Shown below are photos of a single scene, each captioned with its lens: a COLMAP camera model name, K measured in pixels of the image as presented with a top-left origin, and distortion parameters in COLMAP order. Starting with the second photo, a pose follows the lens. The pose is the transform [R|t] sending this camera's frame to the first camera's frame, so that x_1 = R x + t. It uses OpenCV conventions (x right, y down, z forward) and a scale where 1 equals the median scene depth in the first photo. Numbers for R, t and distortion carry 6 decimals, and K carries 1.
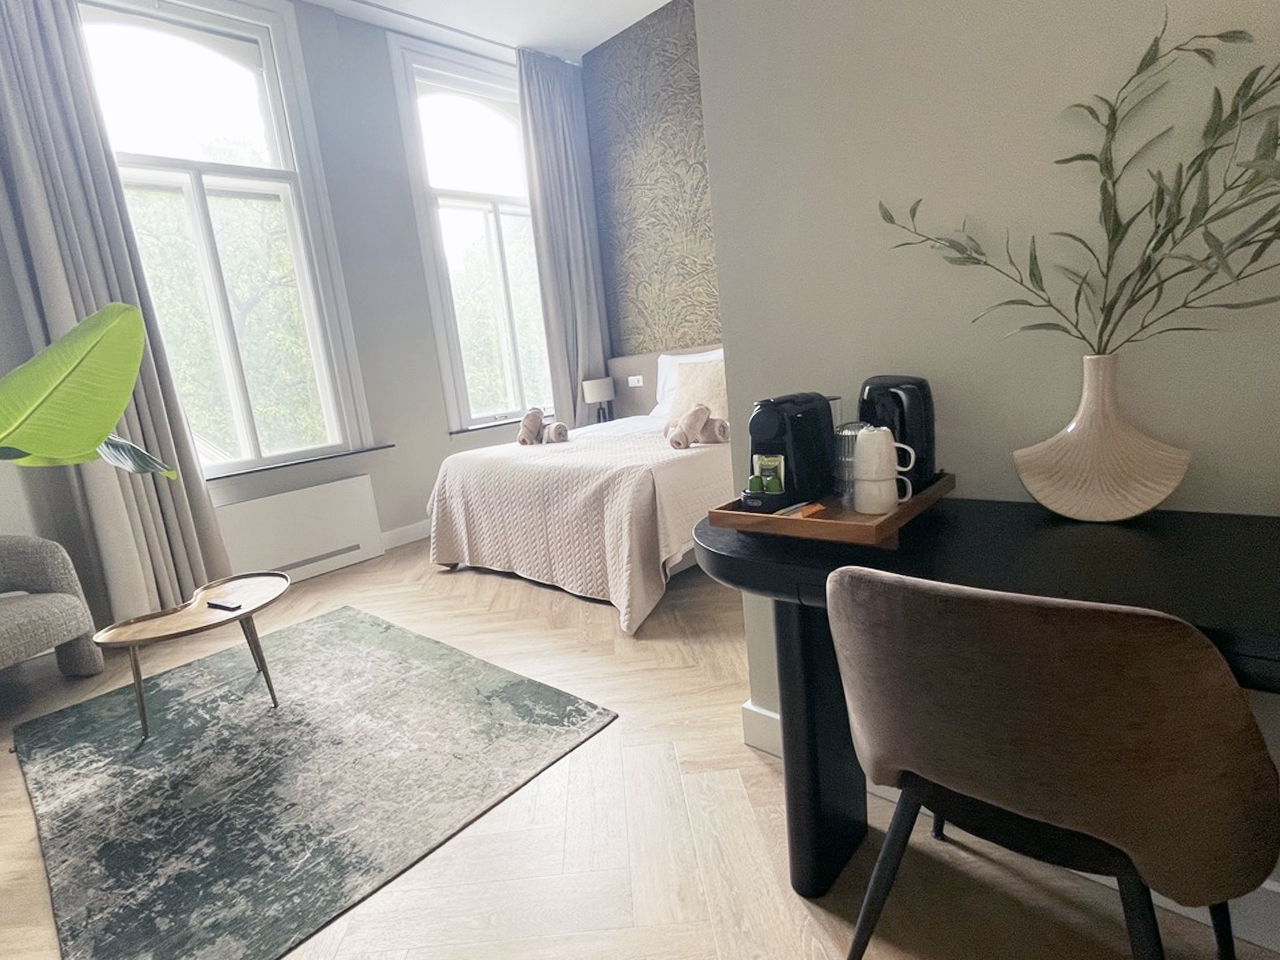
lens RADIAL K [[614.5, 0, 589.2], [0, 614.5, 484.7], [0, 0, 1]] dist [-0.000581, -0.000700]
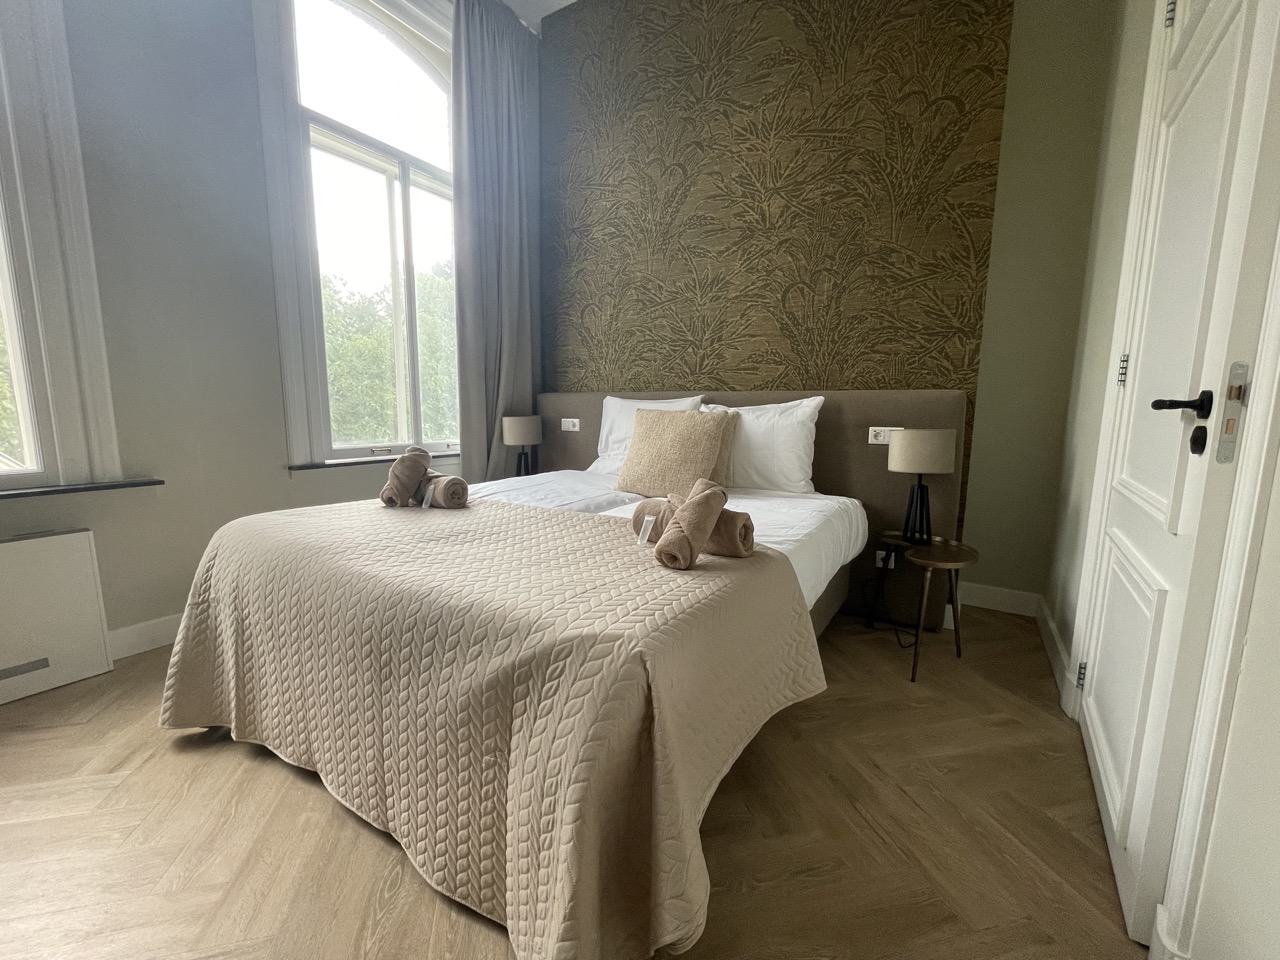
lens RADIAL K [[512.2, 0, 640.0], [0, 512.2, 480.0], [0, 0, 1]] dist [-0.000809, -0.000431]
pose [[0.963274, 0.095971, 0.250784, 0.002757], [-0.080616, 0.994226, -0.070825, -0.062475], [-0.256133, 0.048007, 0.965449, 0.370177]]
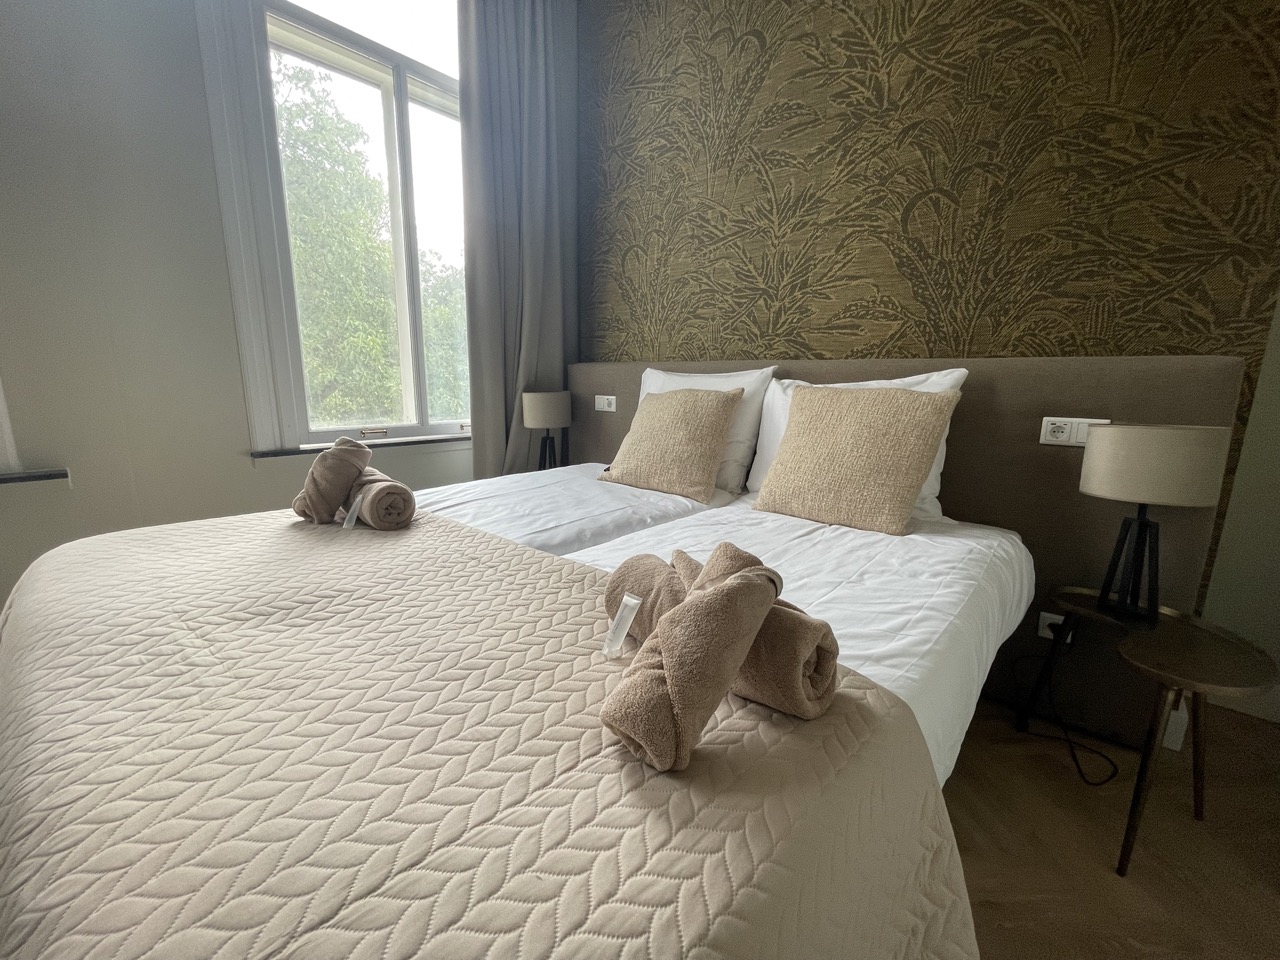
lens RADIAL K [[518.2, 0, 640.0], [0, 518.2, 480.0], [0, 0, 1]] dist [-0.001552, 0.000078]
pose [[0.987854, 0.117630, 0.101529, 0.072674], [-0.117771, 0.993030, -0.004622, -0.100777], [-0.101365, -0.007391, 0.994822, 0.511420]]
